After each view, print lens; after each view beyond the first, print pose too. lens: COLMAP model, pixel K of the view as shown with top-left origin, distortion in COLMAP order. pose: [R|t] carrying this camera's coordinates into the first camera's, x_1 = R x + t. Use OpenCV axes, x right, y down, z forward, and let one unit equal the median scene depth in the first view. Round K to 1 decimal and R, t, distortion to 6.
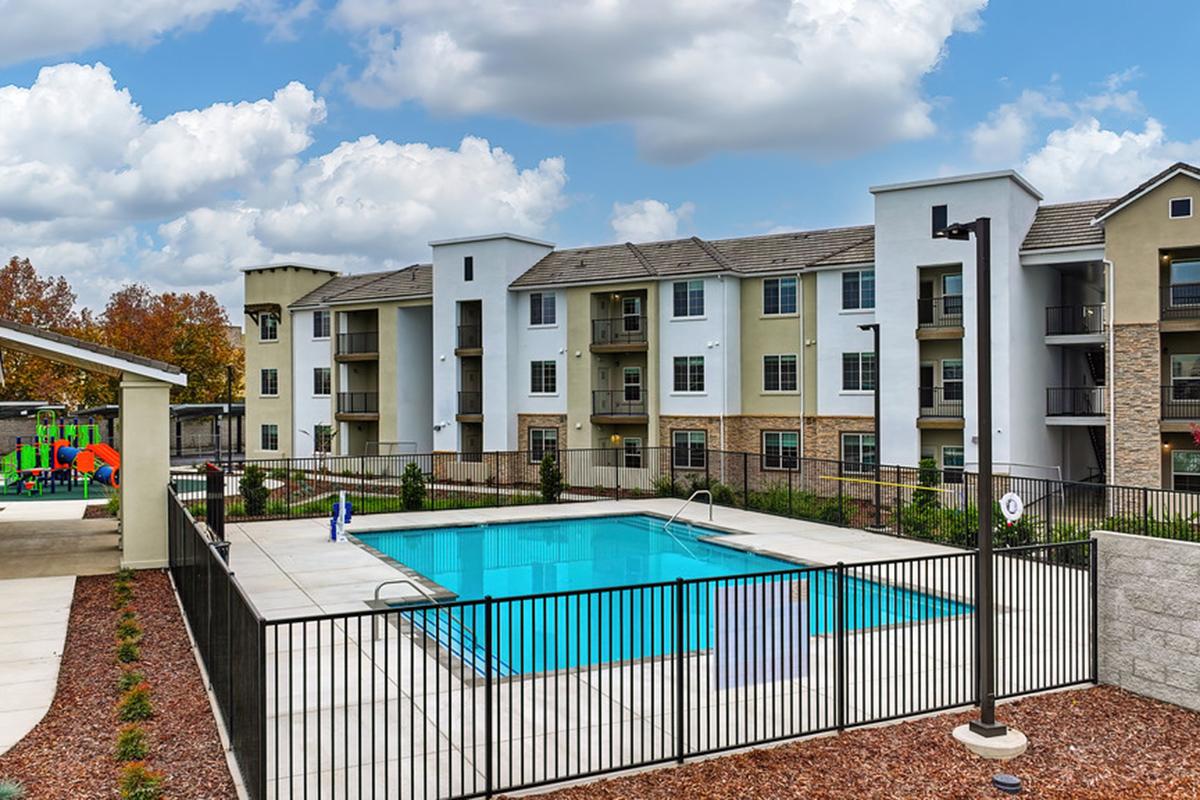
lens RADIAL K [[1012.0, 0, 606.8], [0, 1012.0, 401.7], [0, 0, 1]] dist [0.021035, -0.036252]
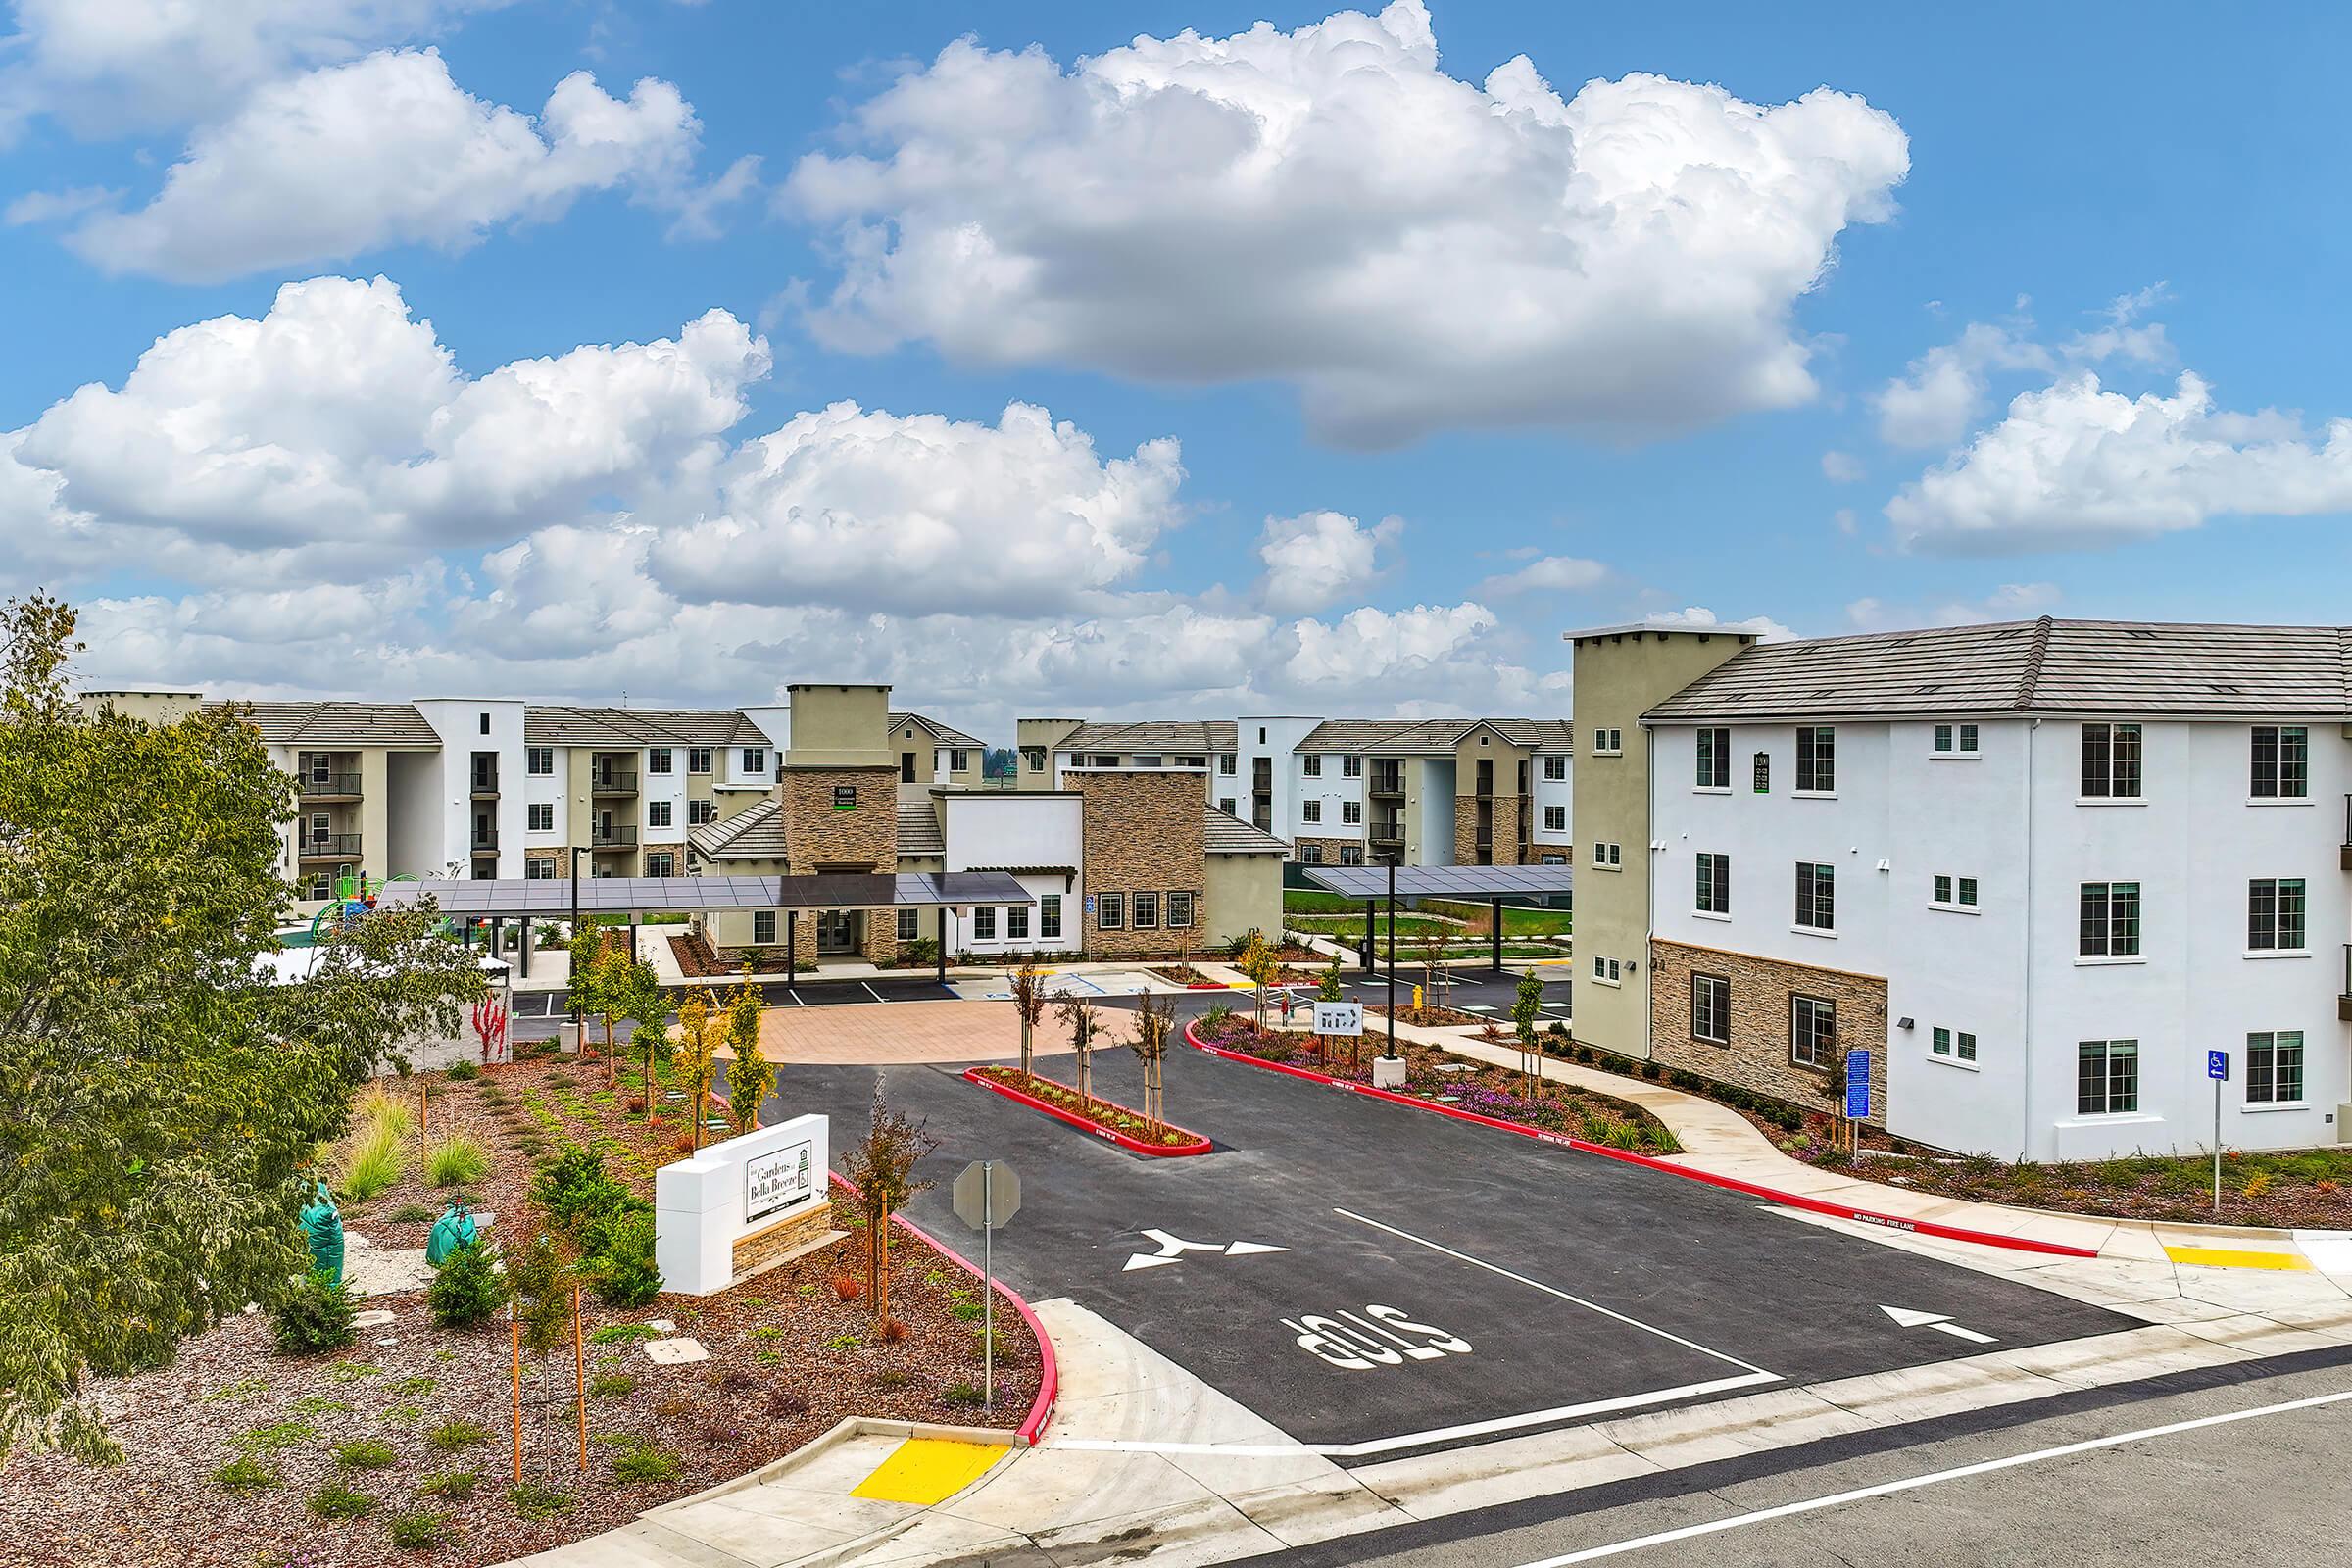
lens RADIAL K [[1981.4, 0, 1190.1], [0, 1981.4, 773.0], [0, 0, 1]] dist [0.016908, -0.025887]
pose [[0.153735, -0.006248, 0.988092, -2.535284], [0.001107, 0.999980, 0.006151, -0.099923], [-0.988111, 0.000149, 0.153739, -0.154666]]
